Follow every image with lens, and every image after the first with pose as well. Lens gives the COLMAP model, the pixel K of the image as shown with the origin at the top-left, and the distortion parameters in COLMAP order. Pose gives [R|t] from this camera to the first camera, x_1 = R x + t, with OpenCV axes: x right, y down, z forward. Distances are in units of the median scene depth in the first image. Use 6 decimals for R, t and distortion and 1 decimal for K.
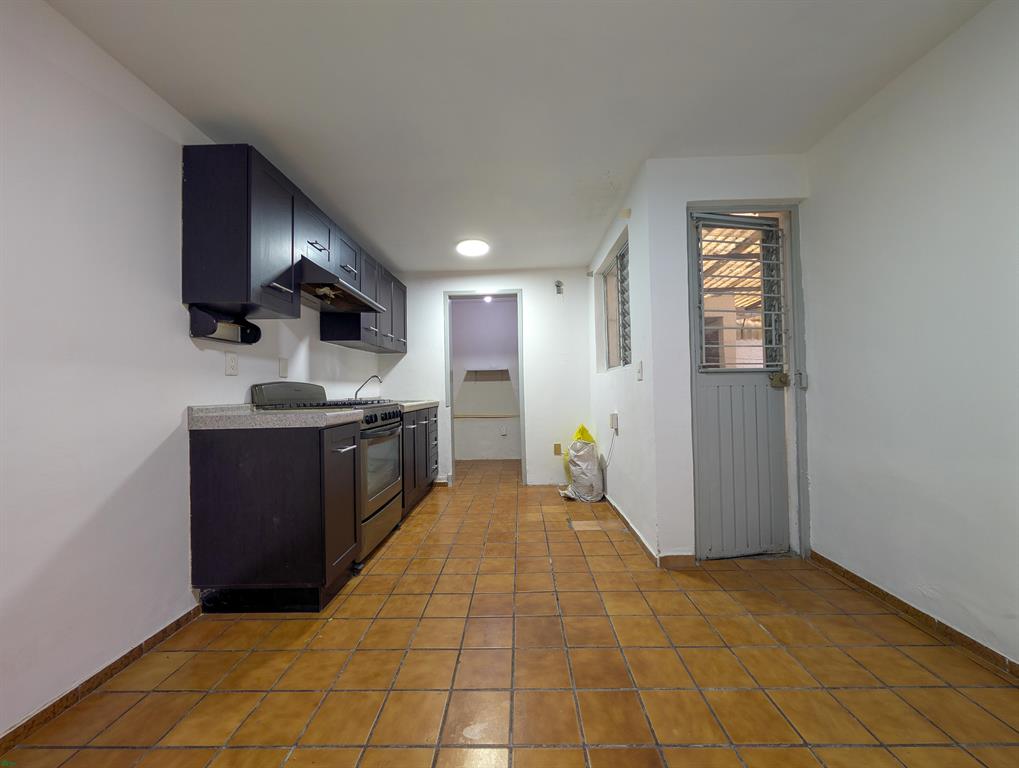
lens RADIAL K [[386.3, 0, 510.2], [0, 386.3, 382.5], [0, 0, 1]] dist [0.000355, 0.000140]
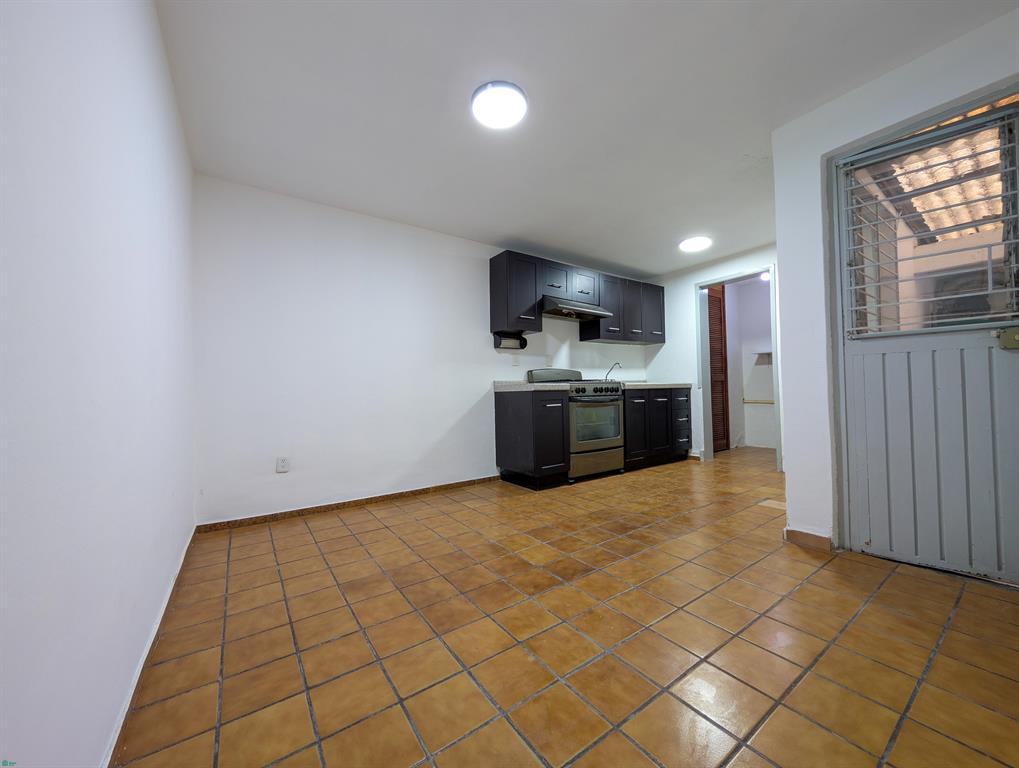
lens RADIAL K [[386.3, 0, 514.0], [0, 386.3, 383.9], [0, 0, 1]] dist [0.000355, 0.000140]
pose [[0.596866, -0.005916, -0.802319, 0.768094], [0.024508, 0.999641, 0.010862, 0.047772], [0.801967, -0.026147, 0.596796, -0.147137]]
